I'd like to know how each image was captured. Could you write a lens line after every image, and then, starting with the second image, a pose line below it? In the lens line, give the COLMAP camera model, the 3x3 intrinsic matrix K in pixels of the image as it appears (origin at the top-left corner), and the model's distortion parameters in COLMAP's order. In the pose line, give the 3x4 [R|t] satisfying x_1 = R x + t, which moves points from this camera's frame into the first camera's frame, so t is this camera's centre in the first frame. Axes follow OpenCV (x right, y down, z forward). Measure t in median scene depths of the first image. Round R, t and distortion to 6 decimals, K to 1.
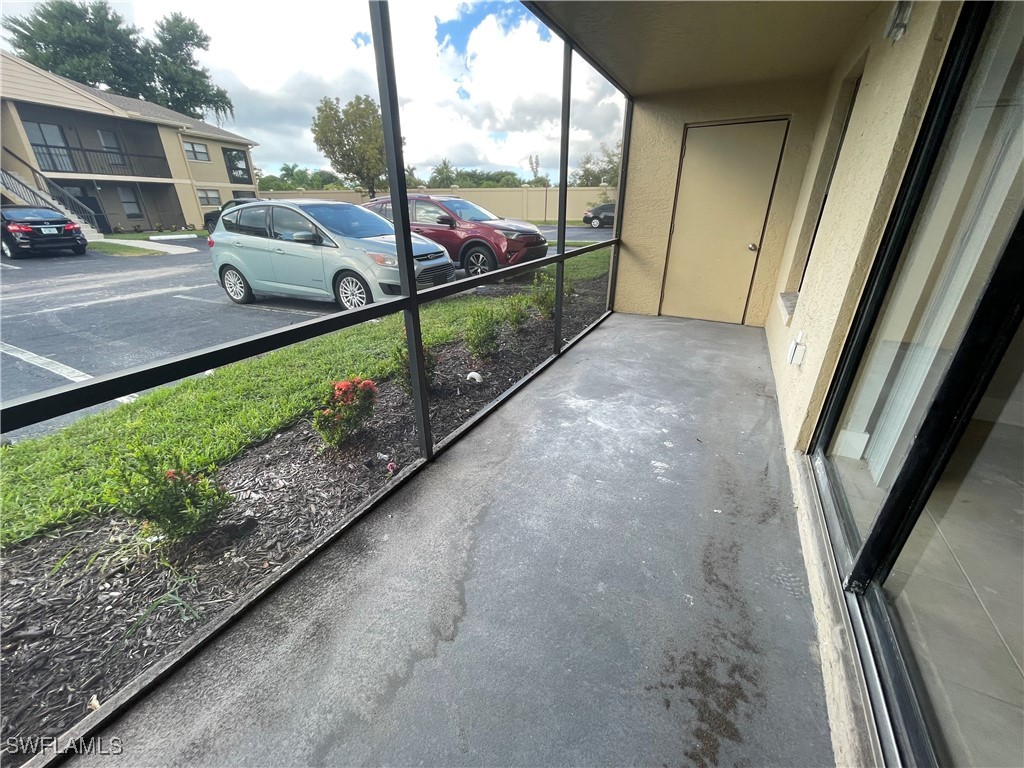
lens RADIAL K [[413.1, 0, 514.1], [0, 413.1, 391.3], [0, 0, 1]] dist [0.005024, -0.002371]
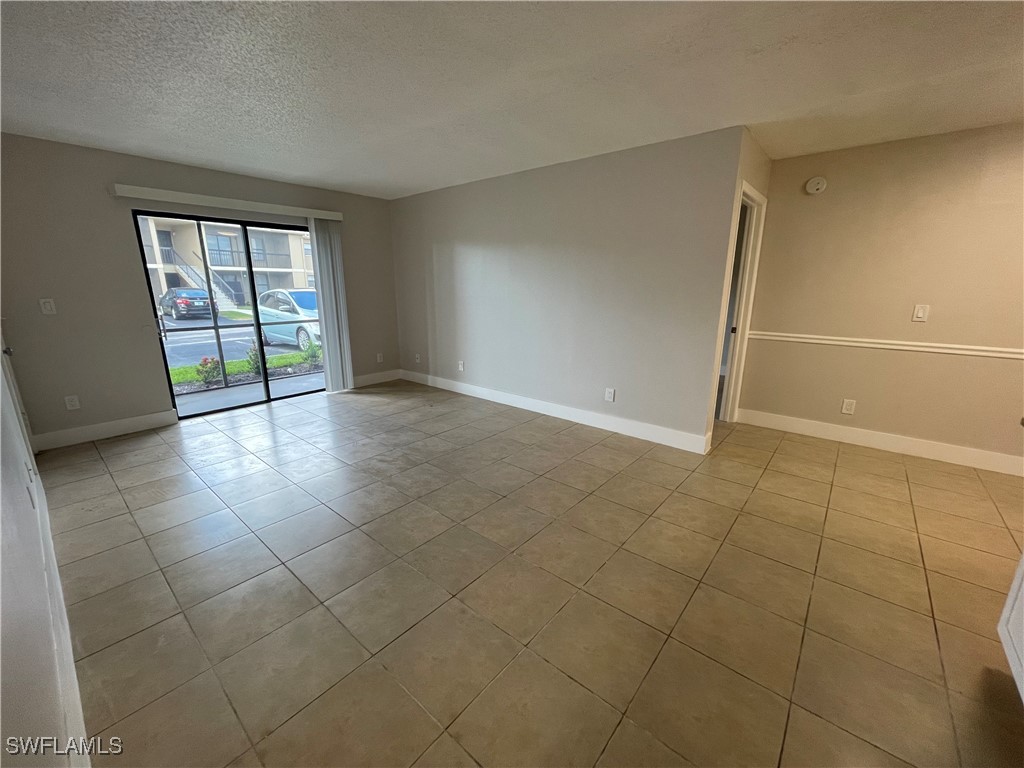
lens RADIAL K [[413.1, 0, 508.9], [0, 413.1, 384.9], [0, 0, 1]] dist [0.005024, -0.002371]
pose [[0.971610, 0.053469, -0.230466, 0.323814], [-0.093536, 0.981577, -0.166606, 0.057917], [0.217312, 0.183433, 0.958712, -0.164750]]
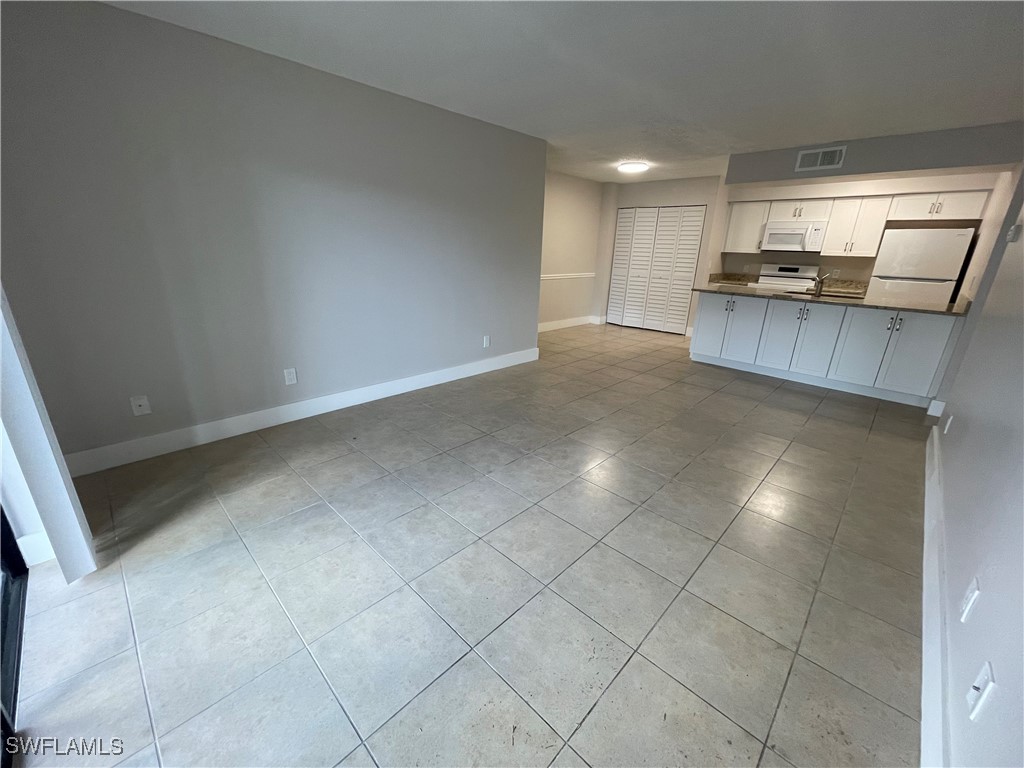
lens RADIAL K [[413.1, 0, 515.2], [0, 413.1, 385.5], [0, 0, 1]] dist [0.005024, -0.002371]
pose [[0.292522, -0.301914, 0.907347, -1.261509], [0.365089, 0.912236, 0.185839, -0.300672], [-0.883822, 0.276901, 0.377074, 0.653838]]
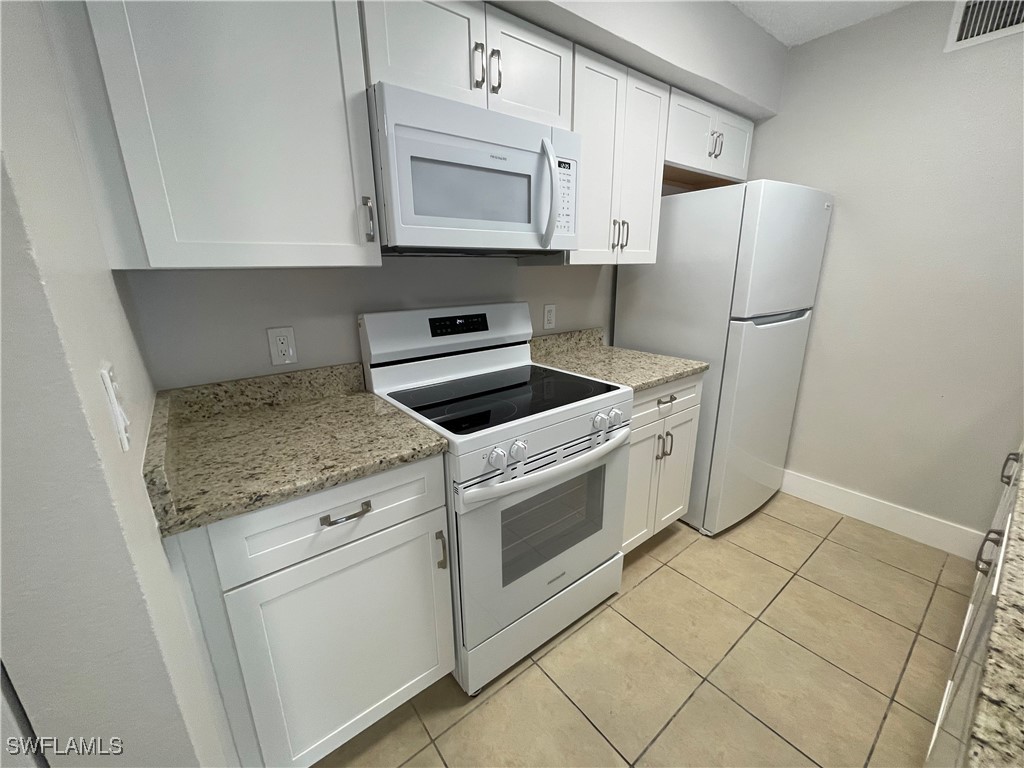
lens RADIAL K [[413.1, 0, 510.5], [0, 413.1, 386.4], [0, 0, 1]] dist [0.005024, -0.002371]
pose [[-0.906690, -0.115382, 0.405709, 1.333186], [0.176070, 0.770518, 0.612618, -0.180448], [-0.383291, 0.626888, -0.678306, 0.415663]]
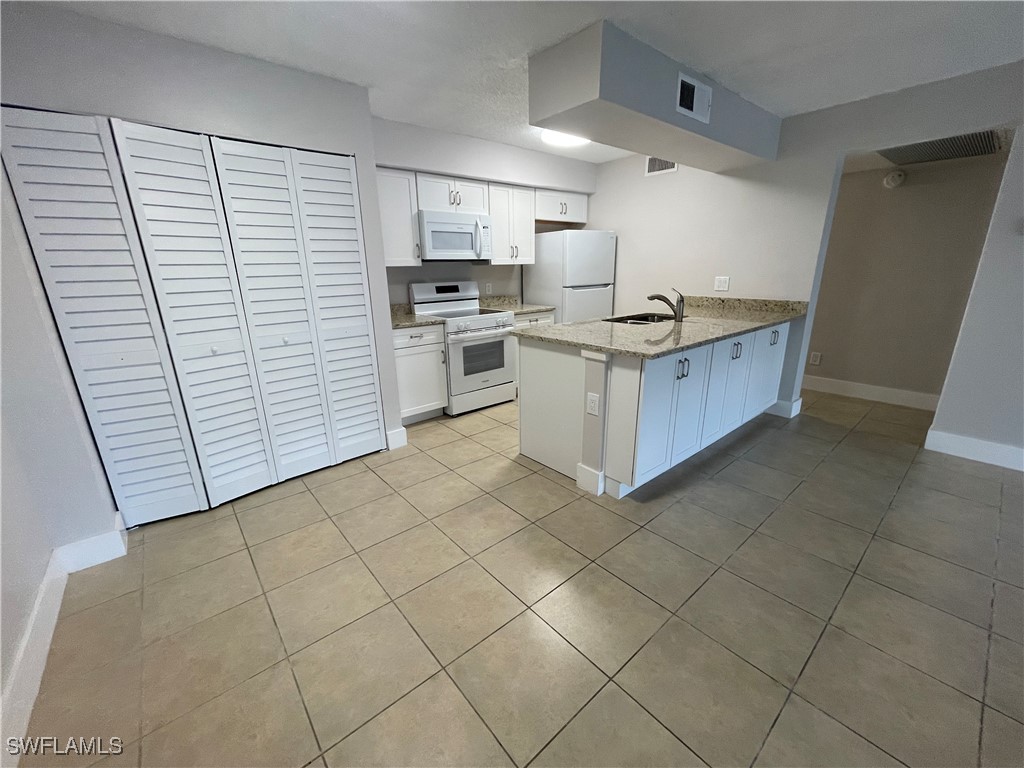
lens RADIAL K [[413.1, 0, 508.2], [0, 413.1, 387.6], [0, 0, 1]] dist [0.005024, -0.002371]
pose [[-0.919657, -0.104165, 0.378656, 0.819396], [0.170816, 0.762103, 0.624516, -0.539613], [-0.353628, 0.639021, -0.683081, 1.195619]]
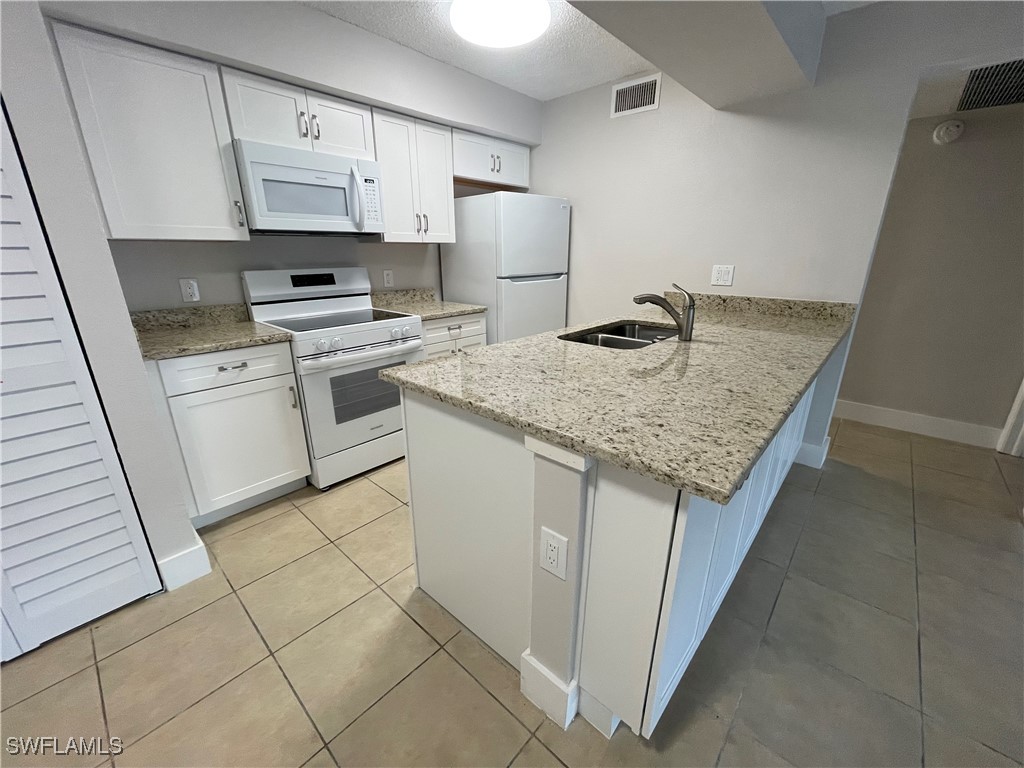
lens RADIAL K [[413.1, 0, 507.8], [0, 413.1, 385.3], [0, 0, 1]] dist [0.005024, -0.002371]
pose [[-0.962870, -0.089447, 0.254717, 0.945032], [0.106057, 0.742328, 0.661590, -0.299181], [-0.248261, 0.664039, -0.705279, 0.710176]]
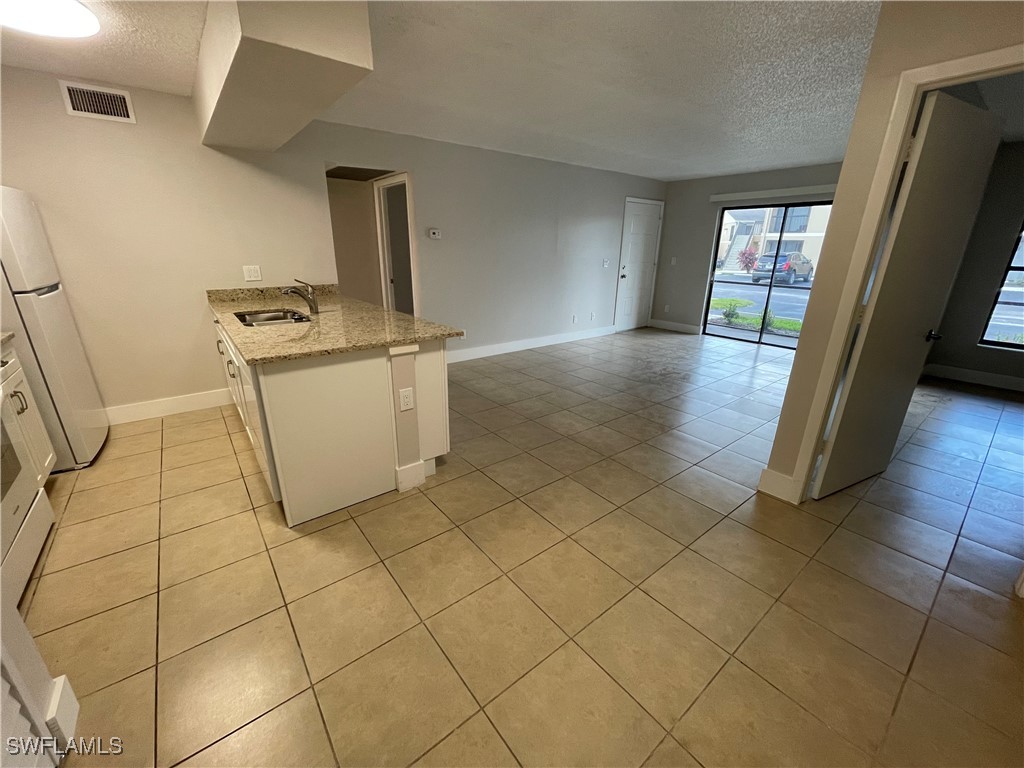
lens RADIAL K [[413.1, 0, 511.3], [0, 413.1, 386.6], [0, 0, 1]] dist [0.005024, -0.002371]
pose [[-0.422498, 0.281188, -0.861643, 1.662105], [-0.384610, 0.805202, 0.451359, -0.417468], [0.820713, 0.522094, -0.232049, 0.901378]]
